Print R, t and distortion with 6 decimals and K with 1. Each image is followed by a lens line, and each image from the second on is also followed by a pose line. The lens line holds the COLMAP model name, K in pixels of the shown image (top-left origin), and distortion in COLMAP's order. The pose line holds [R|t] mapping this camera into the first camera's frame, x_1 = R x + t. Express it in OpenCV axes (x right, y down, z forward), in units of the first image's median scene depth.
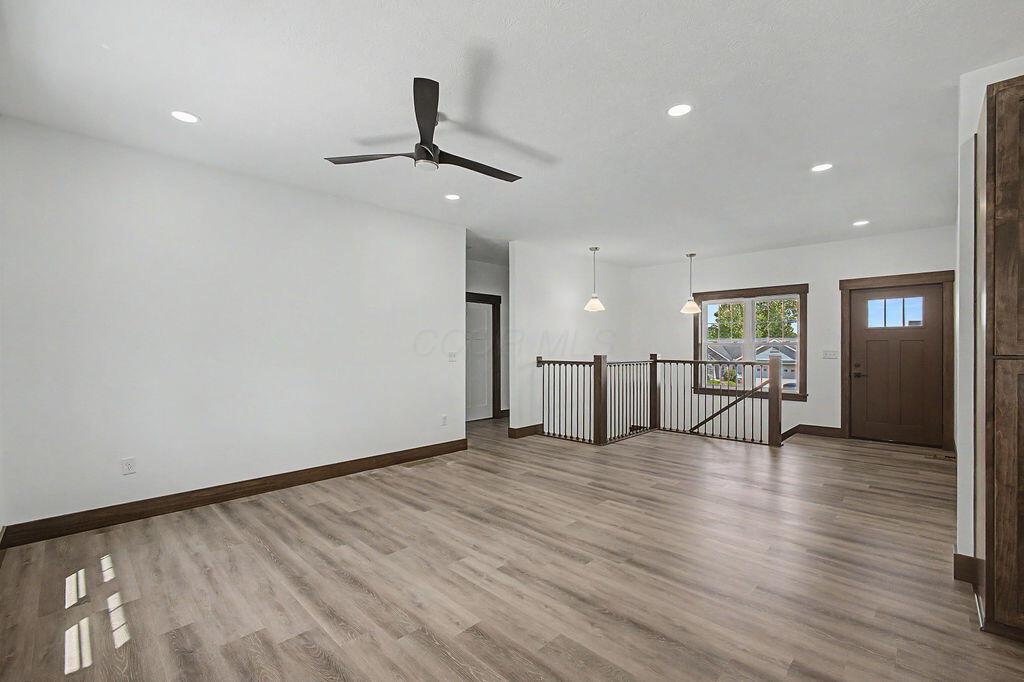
lens RADIAL K [[435.4, 0, 519.1], [0, 435.4, 344.4], [0, 0, 1]] dist [-0.001300, -0.000071]
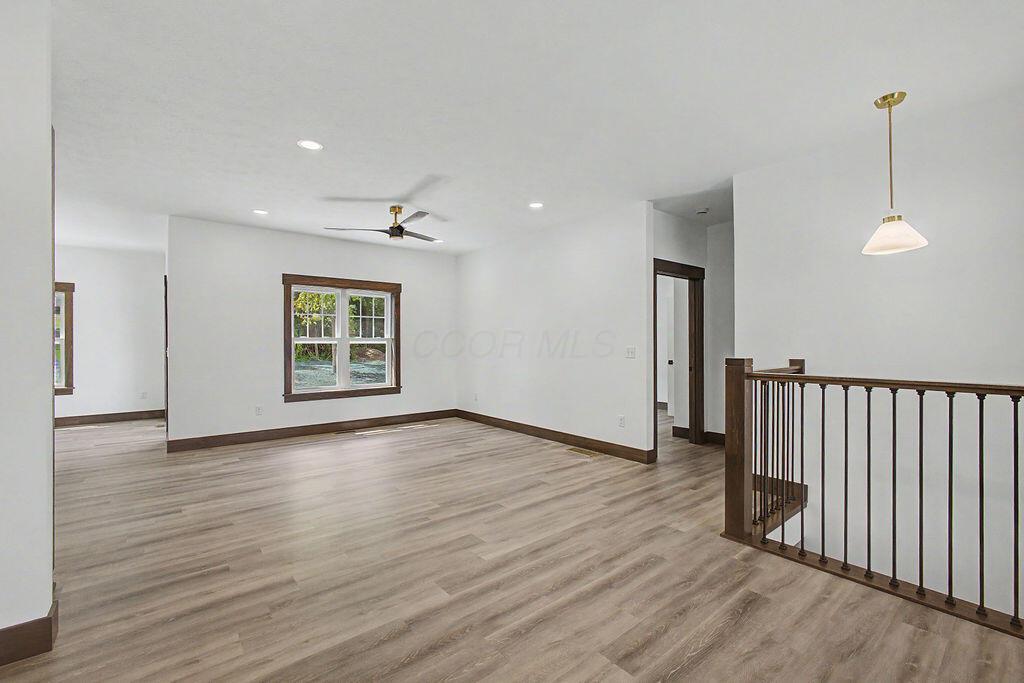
lens RADIAL K [[435.4, 0, 519.1], [0, 435.4, 344.9], [0, 0, 1]] dist [-0.001300, -0.000071]
pose [[-0.108380, 0.008089, -0.994077, 1.121621], [0.010995, 0.999915, 0.006938, 0.003751], [0.994049, -0.010178, -0.108460, 1.279669]]
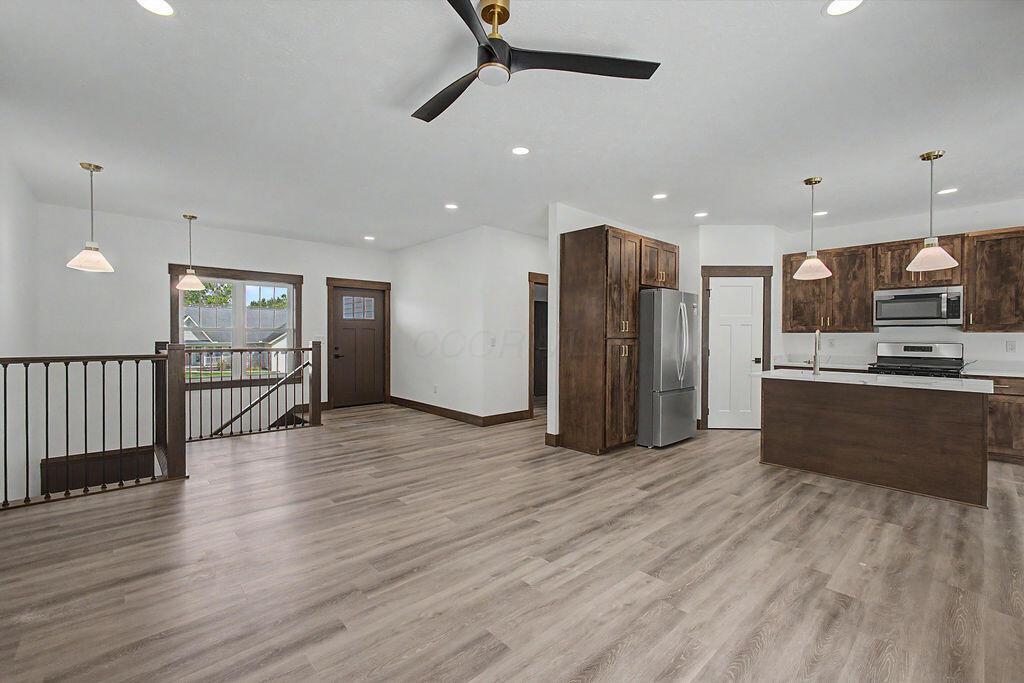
lens RADIAL K [[437.7, 0, 506.6], [0, 437.7, 330.2], [0, 0, 1]] dist [-0.001238, 0.000161]
pose [[0.072613, 0.013427, 0.997270, -0.709179], [-0.012020, 0.999849, -0.012587, 0.009779], [-0.997288, -0.011073, 0.072763, 0.707264]]
